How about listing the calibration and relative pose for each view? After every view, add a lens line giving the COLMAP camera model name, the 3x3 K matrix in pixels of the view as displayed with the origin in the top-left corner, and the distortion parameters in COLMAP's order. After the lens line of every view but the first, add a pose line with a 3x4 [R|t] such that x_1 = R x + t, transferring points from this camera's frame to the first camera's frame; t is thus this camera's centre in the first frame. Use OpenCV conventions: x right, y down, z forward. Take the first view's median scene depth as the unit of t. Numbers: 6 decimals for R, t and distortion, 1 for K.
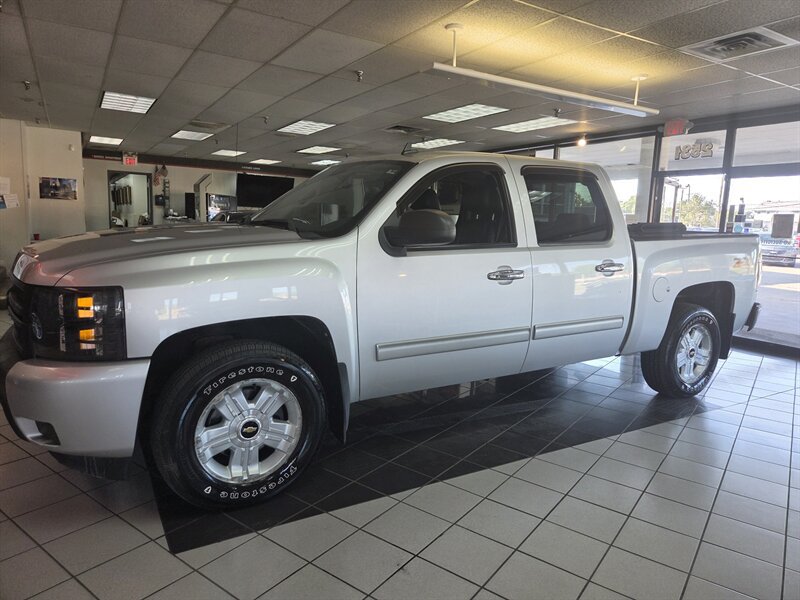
lens RADIAL K [[526.3, 0, 402.5], [0, 526.3, 296.4], [0, 0, 1]] dist [0.053193, -0.045516]
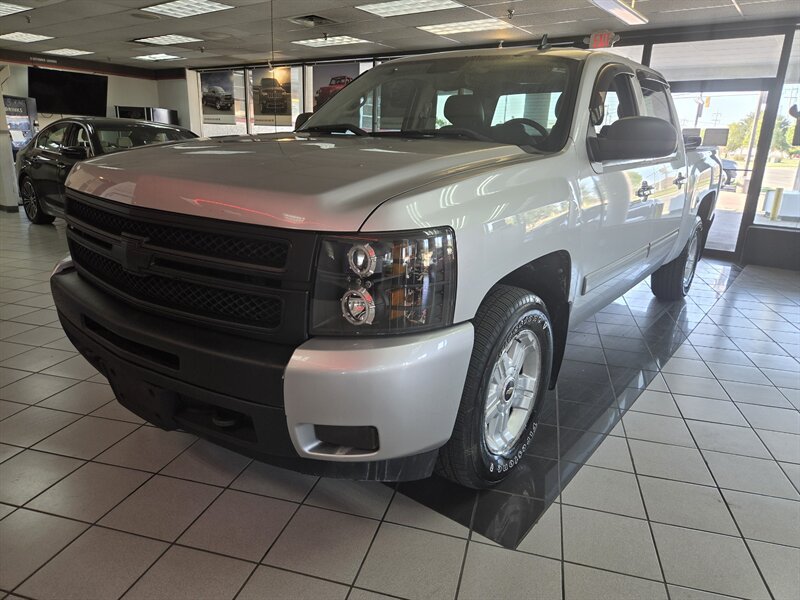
lens RADIAL K [[526.3, 0, 398.6], [0, 526.3, 303.4], [0, 0, 1]] dist [0.053193, -0.045516]
pose [[0.935707, -0.102222, 0.337644, -0.250258], [0.044675, 0.983729, 0.174017, -0.012779], [-0.349938, -0.147745, 0.925049, 0.108668]]
